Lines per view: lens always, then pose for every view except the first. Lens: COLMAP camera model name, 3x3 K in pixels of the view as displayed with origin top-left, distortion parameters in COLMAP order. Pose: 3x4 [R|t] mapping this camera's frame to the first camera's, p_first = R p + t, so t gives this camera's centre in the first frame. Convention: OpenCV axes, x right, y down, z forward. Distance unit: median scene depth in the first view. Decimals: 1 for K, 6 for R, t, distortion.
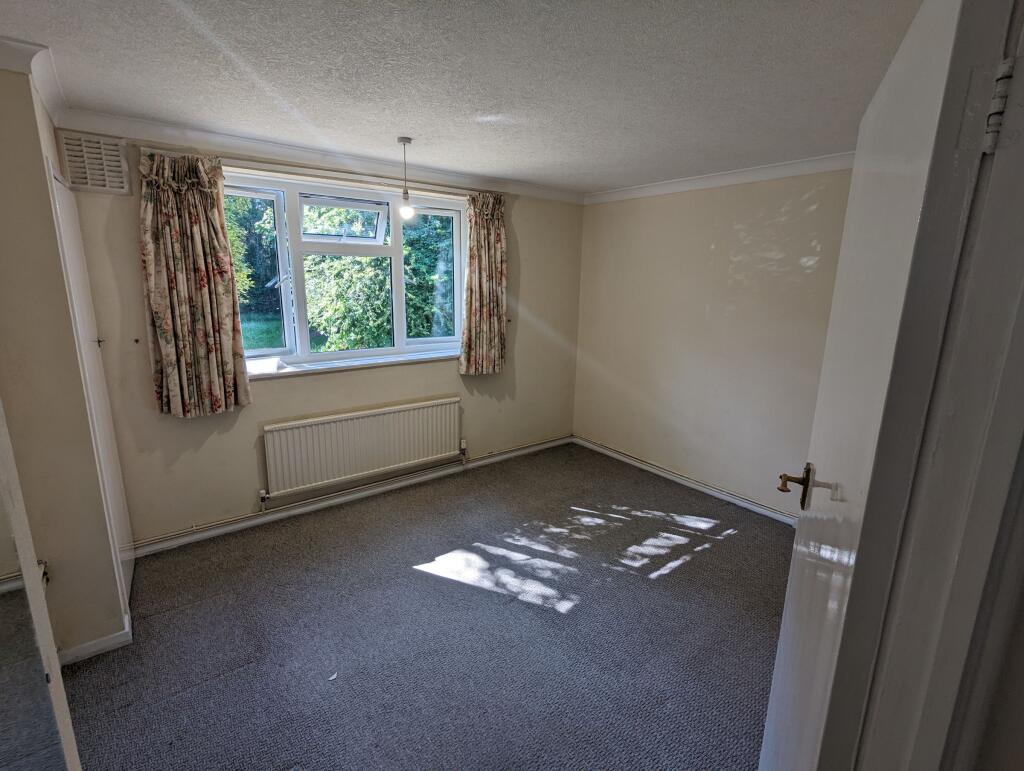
lens RADIAL K [[484.8, 0, 513.2], [0, 484.8, 386.5], [0, 0, 1]] dist [-0.004350, -0.000583]
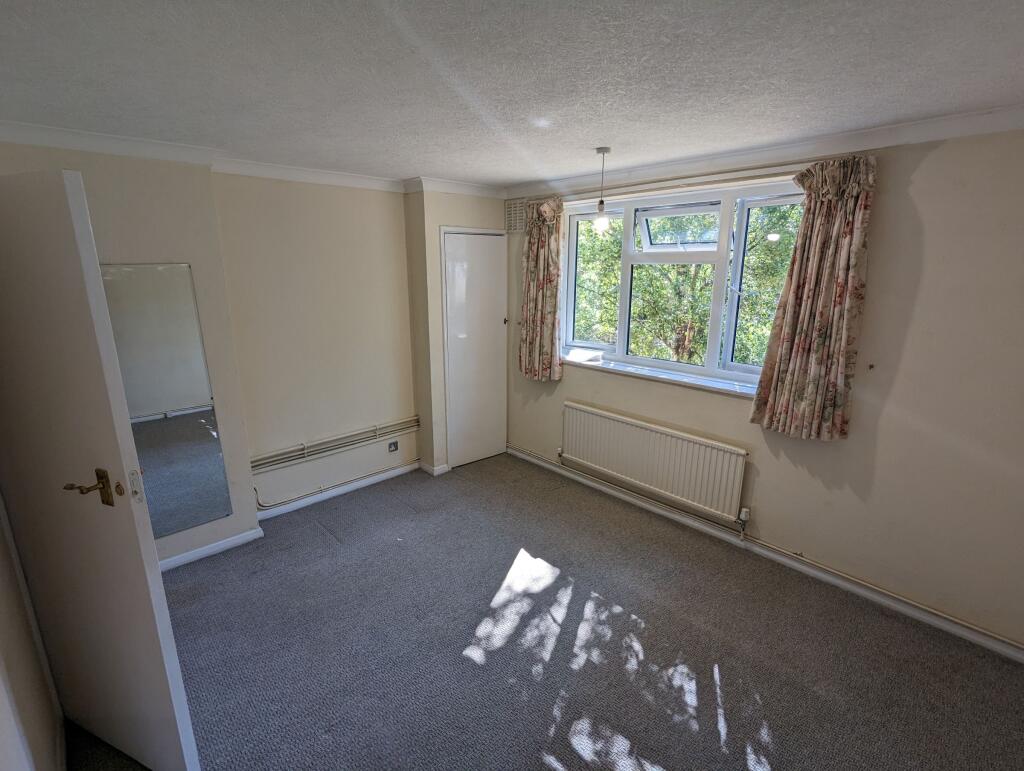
lens RADIAL K [[484.8, 0, 512.4], [0, 484.8, 386.7], [0, 0, 1]] dist [-0.004350, -0.000583]
pose [[0.092907, 0.228729, -0.969047, 0.714191], [-0.218630, 0.954190, 0.204261, -0.186742], [0.971375, 0.192885, 0.138658, 0.683472]]
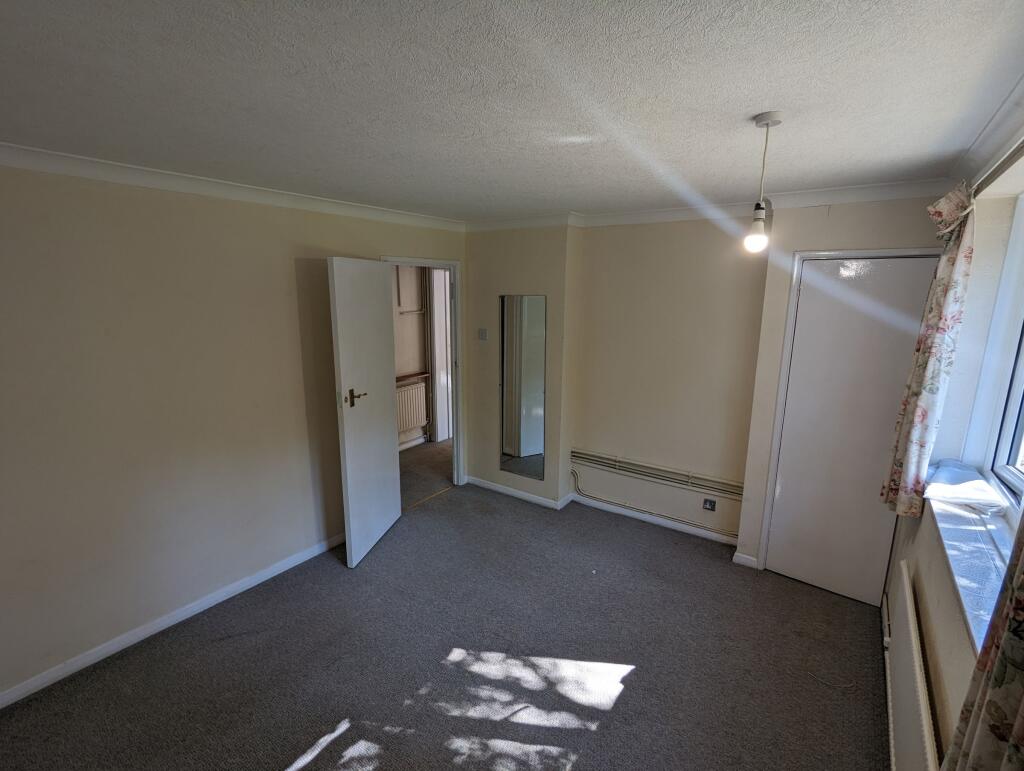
lens RADIAL K [[484.8, 0, 511.9], [0, 484.8, 386.9], [0, 0, 1]] dist [-0.004350, -0.000583]
pose [[-0.961341, 0.031085, -0.273599, 0.206524], [-0.082496, 0.915454, 0.393876, -0.365774], [0.262711, 0.401220, -0.877500, 1.360278]]
